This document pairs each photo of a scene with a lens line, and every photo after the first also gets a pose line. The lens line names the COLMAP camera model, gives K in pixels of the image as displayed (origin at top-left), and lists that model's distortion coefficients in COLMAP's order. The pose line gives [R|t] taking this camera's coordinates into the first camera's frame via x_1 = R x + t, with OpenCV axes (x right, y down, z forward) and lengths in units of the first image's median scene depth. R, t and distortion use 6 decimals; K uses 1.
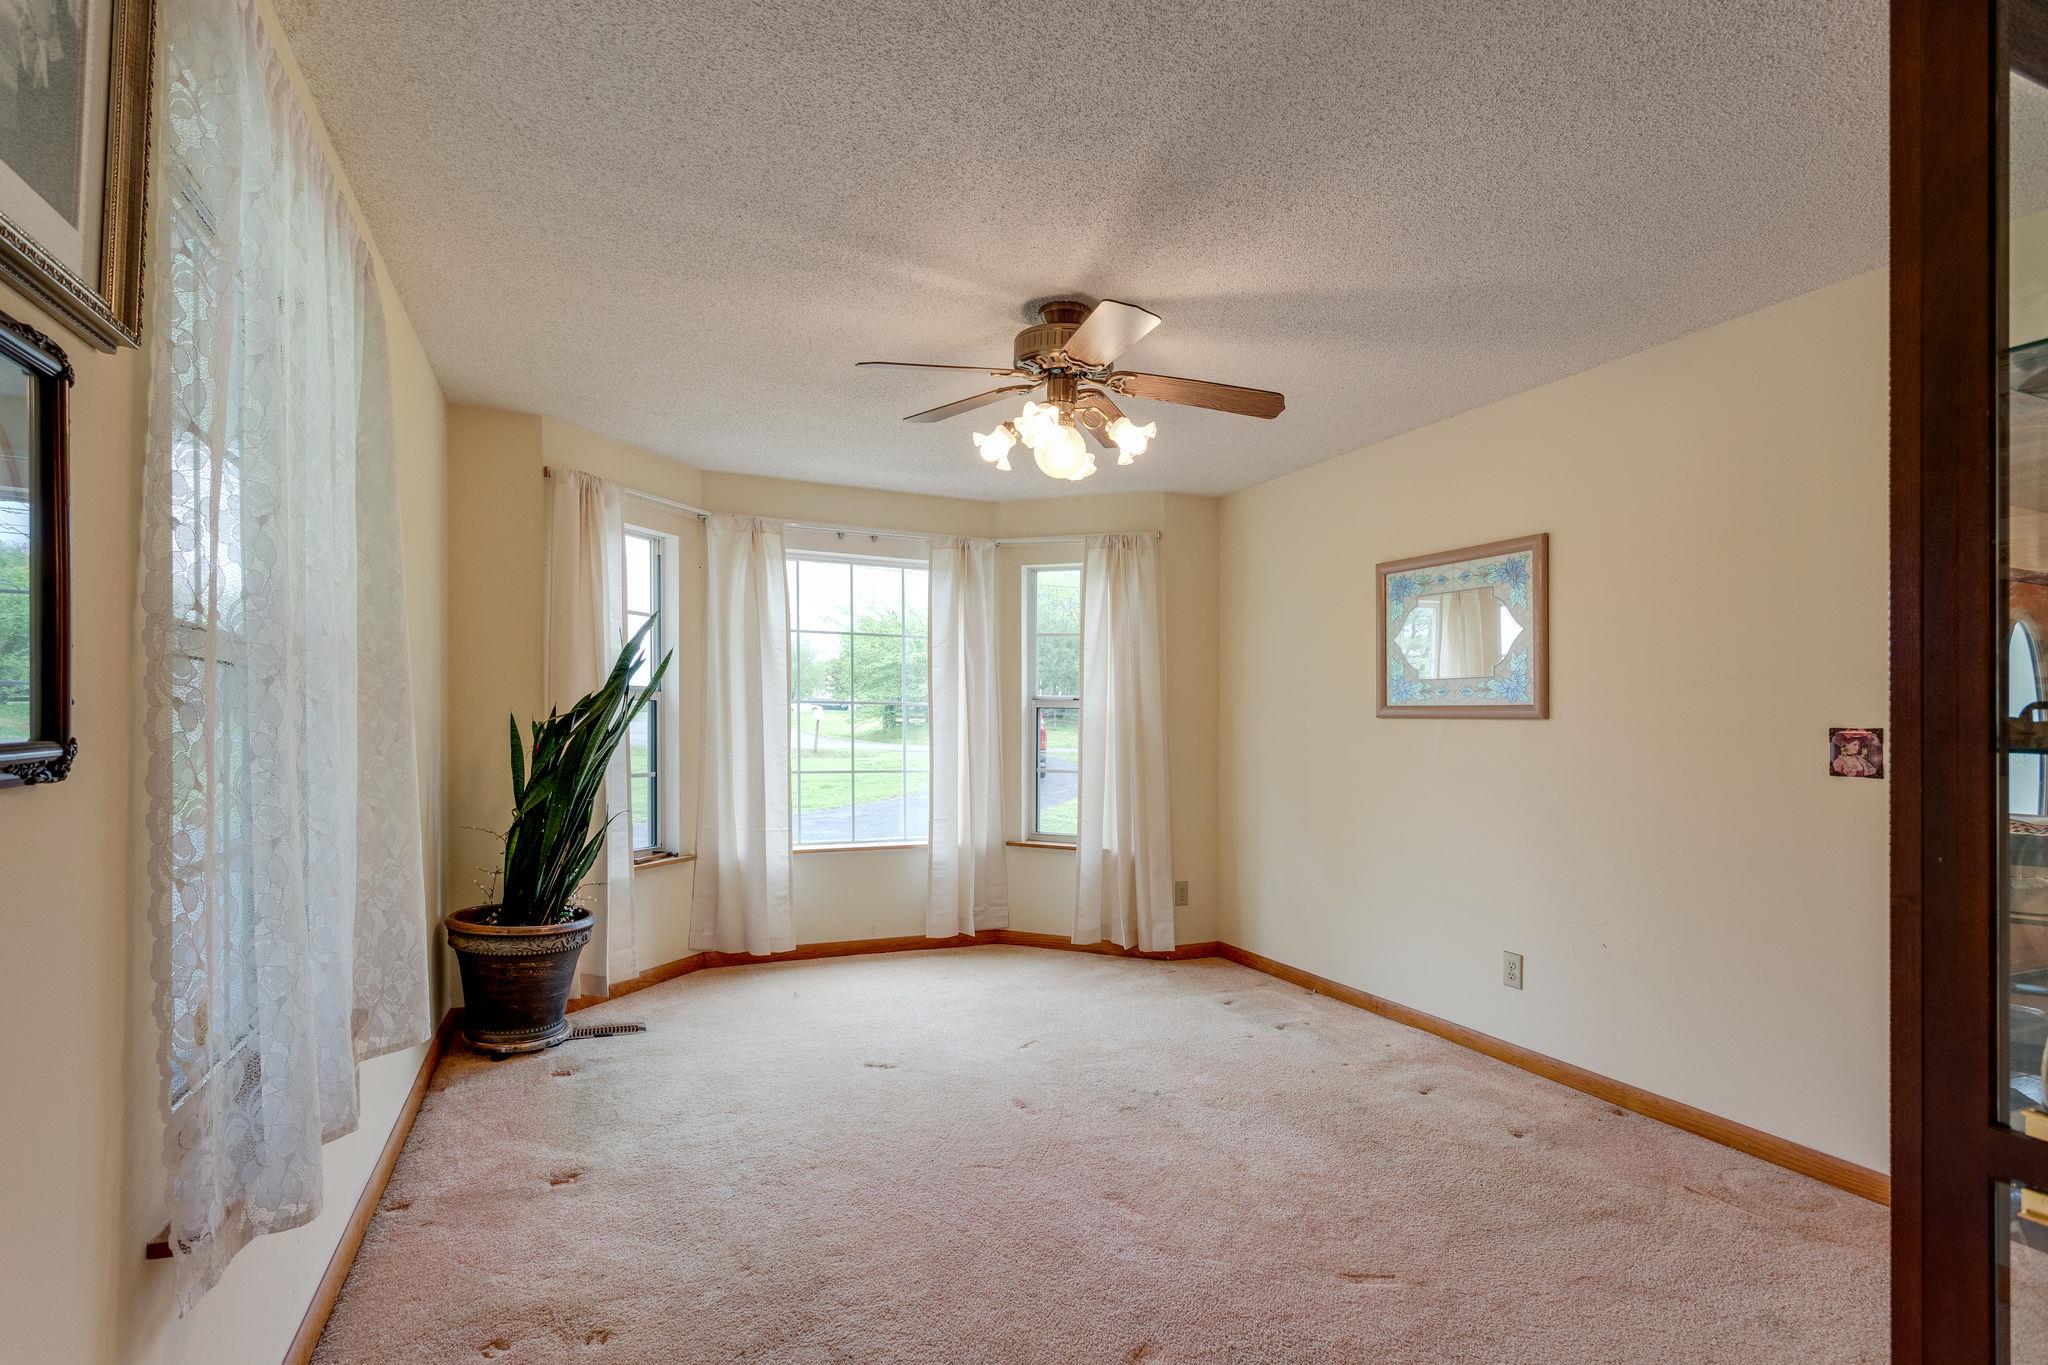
lens RADIAL K [[991.2, 0, 997.9], [0, 991.2, 715.6], [0, 0, 1]] dist [-0.001924, 0.000314]
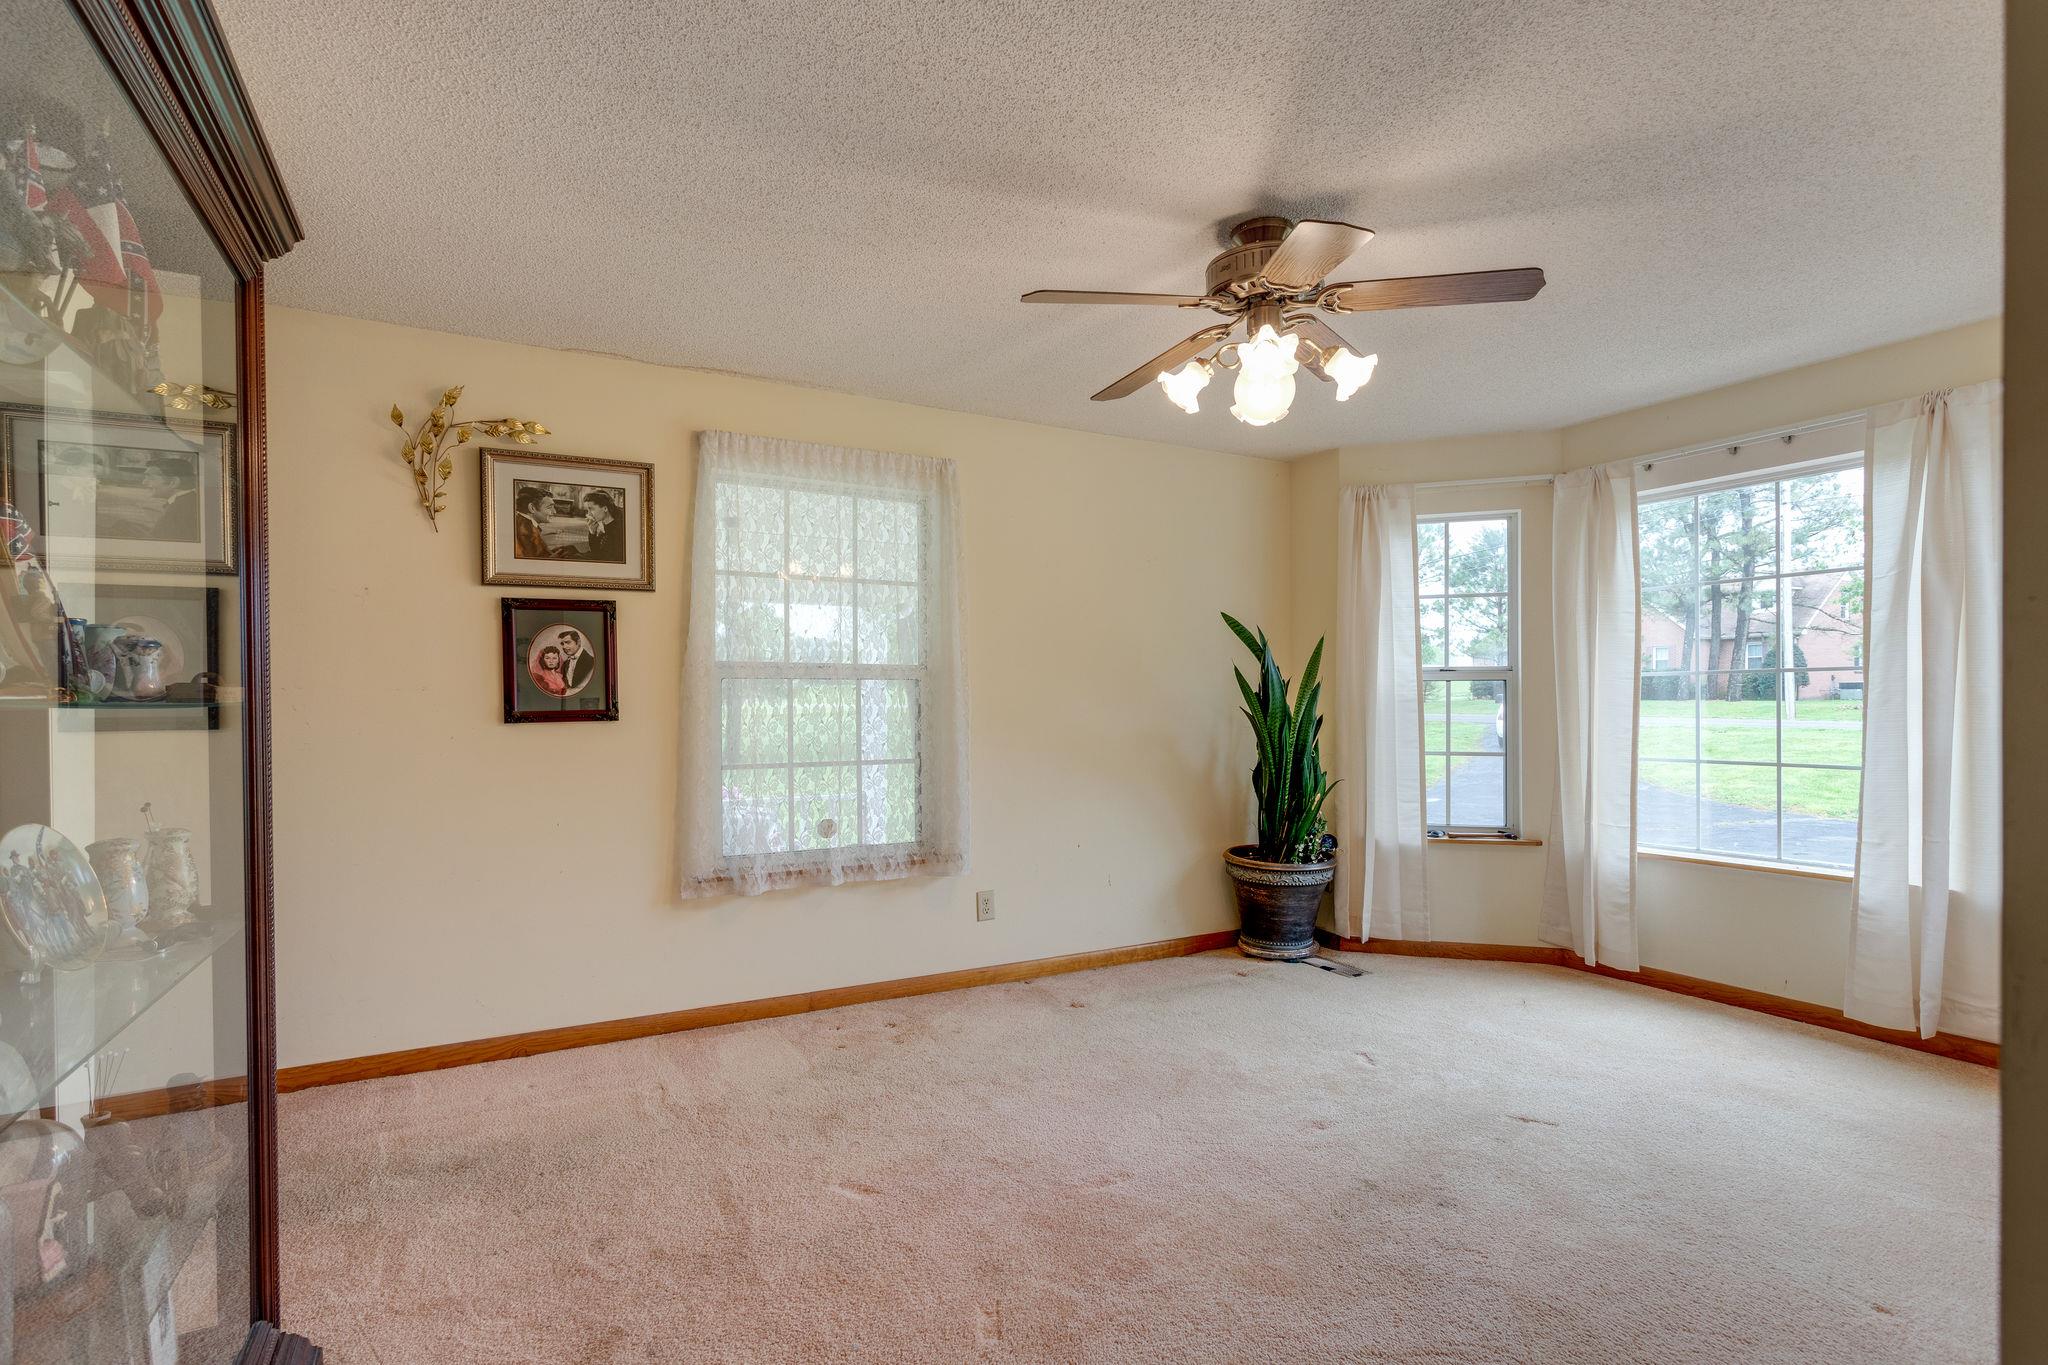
lens RADIAL K [[991.2, 0, 1027.0], [0, 991.2, 702.0], [0, 0, 1]] dist [-0.001924, 0.000314]
pose [[0.110817, -0.007496, -0.993813, 0.578796], [0.024220, 0.999695, -0.004840, 0.000467], [0.993546, -0.023534, 0.110965, 0.407050]]
